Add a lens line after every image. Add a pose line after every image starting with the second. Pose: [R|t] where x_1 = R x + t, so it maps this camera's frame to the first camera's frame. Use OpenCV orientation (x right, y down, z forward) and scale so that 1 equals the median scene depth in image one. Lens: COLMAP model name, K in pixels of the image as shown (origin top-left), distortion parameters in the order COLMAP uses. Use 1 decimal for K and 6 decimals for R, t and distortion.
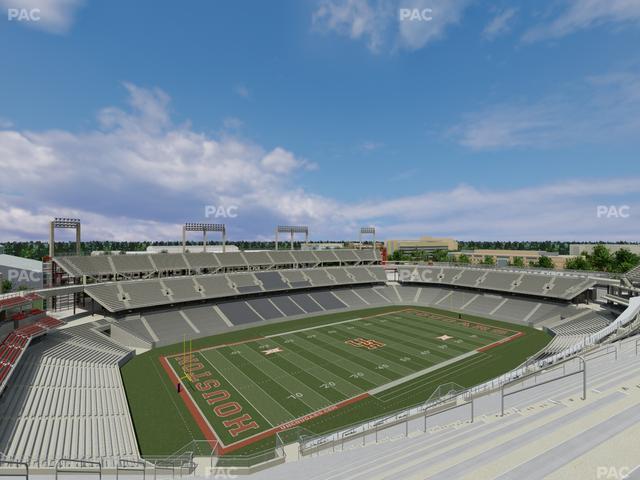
lens RADIAL K [[319.8, 0, 320.0], [0, 319.8, 240.0], [0, 0, 1]] dist [-0.000586, 0.000131]
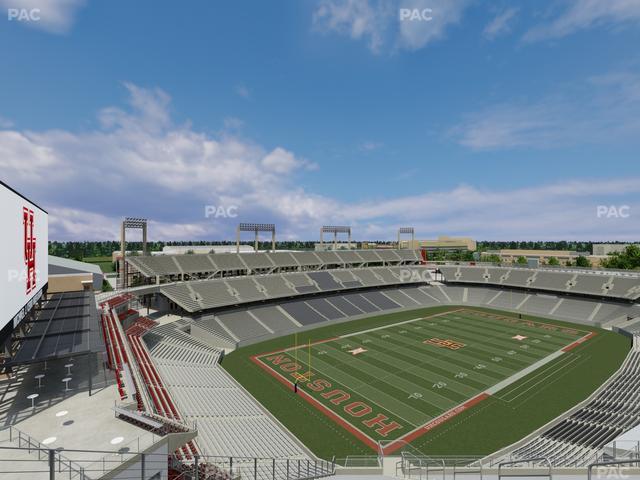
lens RADIAL K [[319.8, 0, 320.0], [0, 319.8, 240.0], [0, 0, 1]] dist [-0.000586, 0.000131]
pose [[1.000000, -0.000111, 0.000437, -0.173951], [0.000111, 1.000000, -0.000082, -0.000022], [-0.000437, 0.000082, 1.000000, 0.000065]]
